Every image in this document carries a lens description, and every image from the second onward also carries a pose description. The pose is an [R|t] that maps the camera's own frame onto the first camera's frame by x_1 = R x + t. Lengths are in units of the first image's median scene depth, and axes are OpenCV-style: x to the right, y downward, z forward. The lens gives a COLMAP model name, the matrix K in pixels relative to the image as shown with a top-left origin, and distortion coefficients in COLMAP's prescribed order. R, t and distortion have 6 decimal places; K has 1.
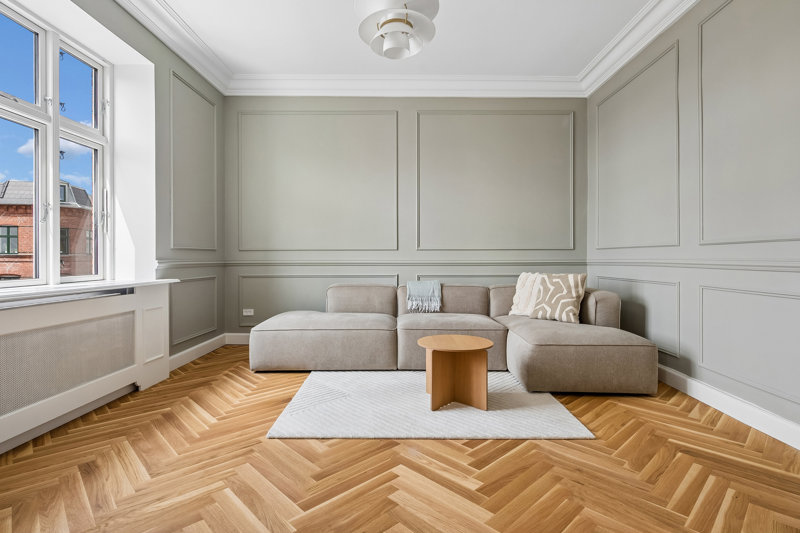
lens RADIAL K [[399.1, 0, 400.0], [0, 399.1, 266.5], [0, 0, 1]] dist [-0.003906, -0.000221]
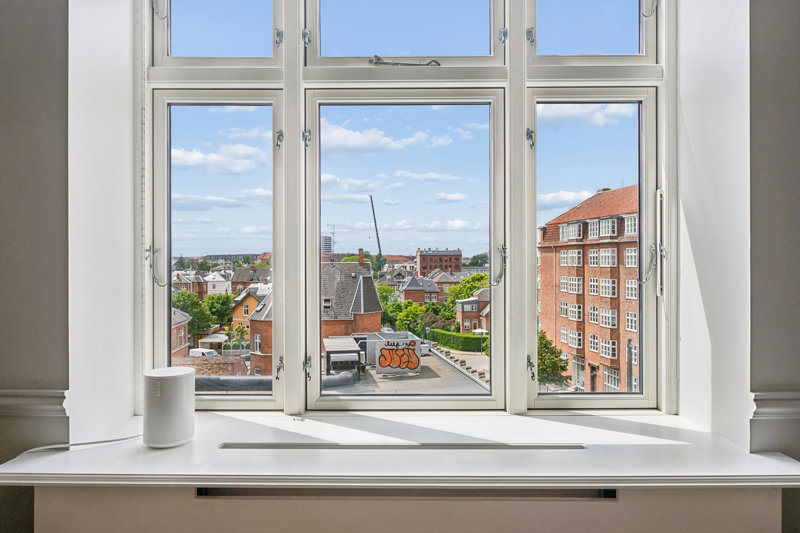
lens RADIAL K [[509.8, 0, 400.0], [0, 509.8, 266.5], [0, 0, 1]] dist [-0.001546, -0.000725]
pose [[0.008803, 0.011618, -0.999894, -0.208135], [-0.017407, 0.999783, 0.011463, -0.112425], [0.999810, 0.017304, 0.009003, 0.703191]]
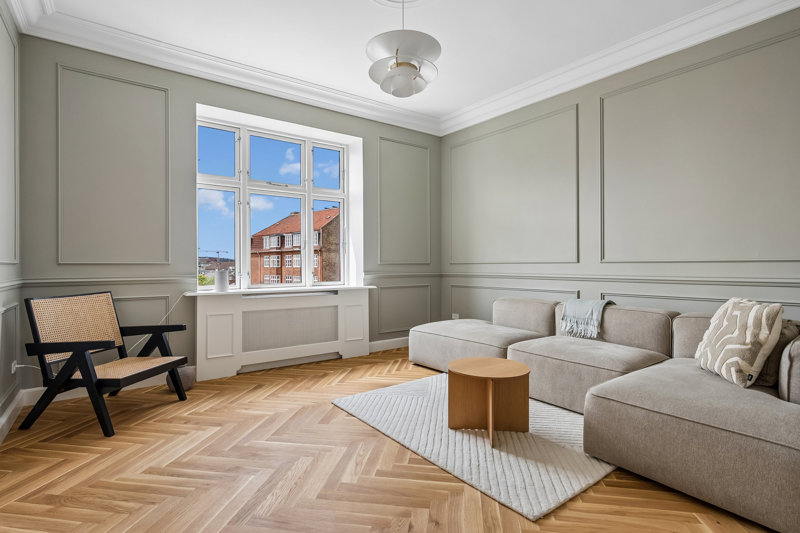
lens RADIAL K [[401.4, 0, 400.0], [0, 401.4, 266.5], [0, 0, 1]] dist [-0.001094, 0.000047]
pose [[0.606002, 0.003487, -0.795456, 0.617139], [-0.015836, 0.999845, -0.007682, -0.027062], [0.795306, 0.017252, 0.605963, 0.217010]]
